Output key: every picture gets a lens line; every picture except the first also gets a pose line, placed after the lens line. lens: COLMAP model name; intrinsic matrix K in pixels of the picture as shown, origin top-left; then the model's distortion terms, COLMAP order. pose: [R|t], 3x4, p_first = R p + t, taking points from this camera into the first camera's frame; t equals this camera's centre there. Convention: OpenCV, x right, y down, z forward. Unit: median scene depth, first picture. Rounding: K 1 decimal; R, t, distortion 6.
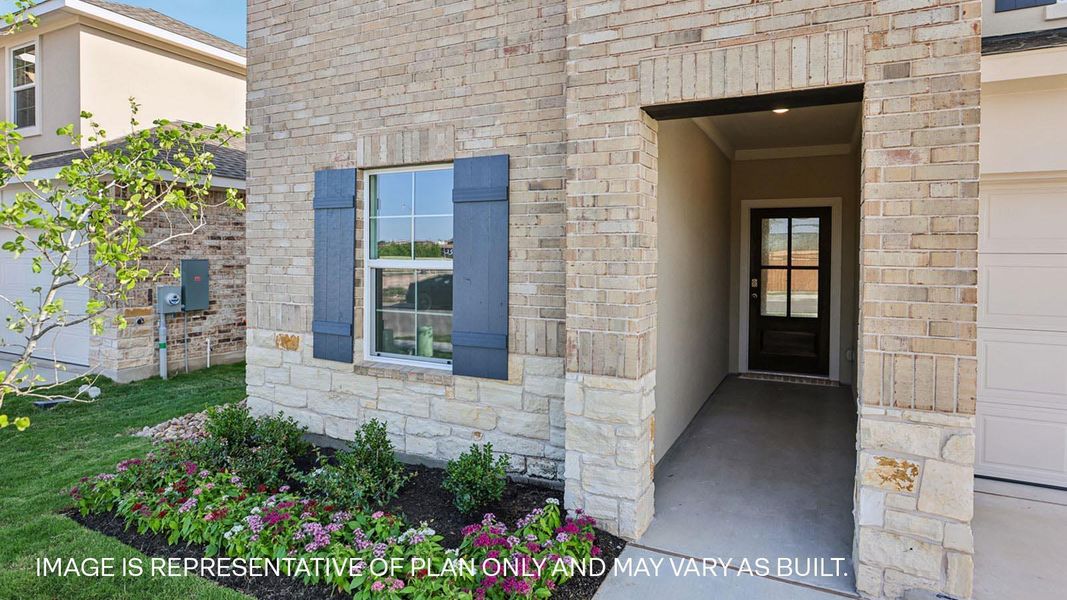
lens RADIAL K [[599.7, 0, 516.0], [0, 599.7, 261.2], [0, 0, 1]] dist [-0.050134, 0.031533]
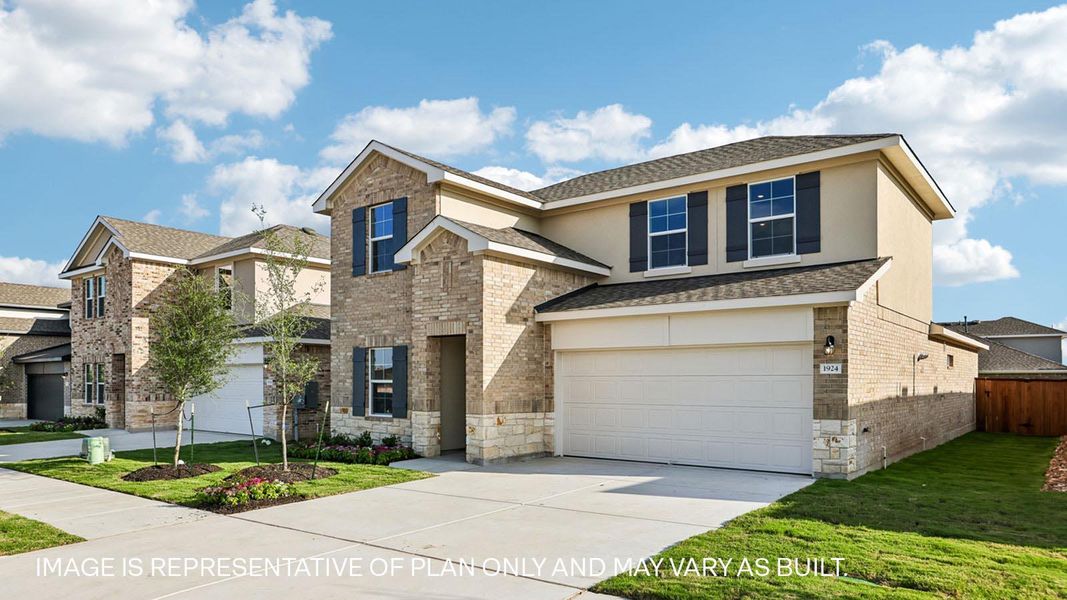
lens RADIAL K [[768.1, 0, 532.2], [0, 768.1, 371.7], [0, 0, 1]] dist [-0.003636, 0.004399]
pose [[0.978204, -0.008451, -0.207473, 1.239750], [0.003496, 0.999700, -0.024237, 0.049252], [0.207615, 0.022983, 0.977941, -2.360729]]
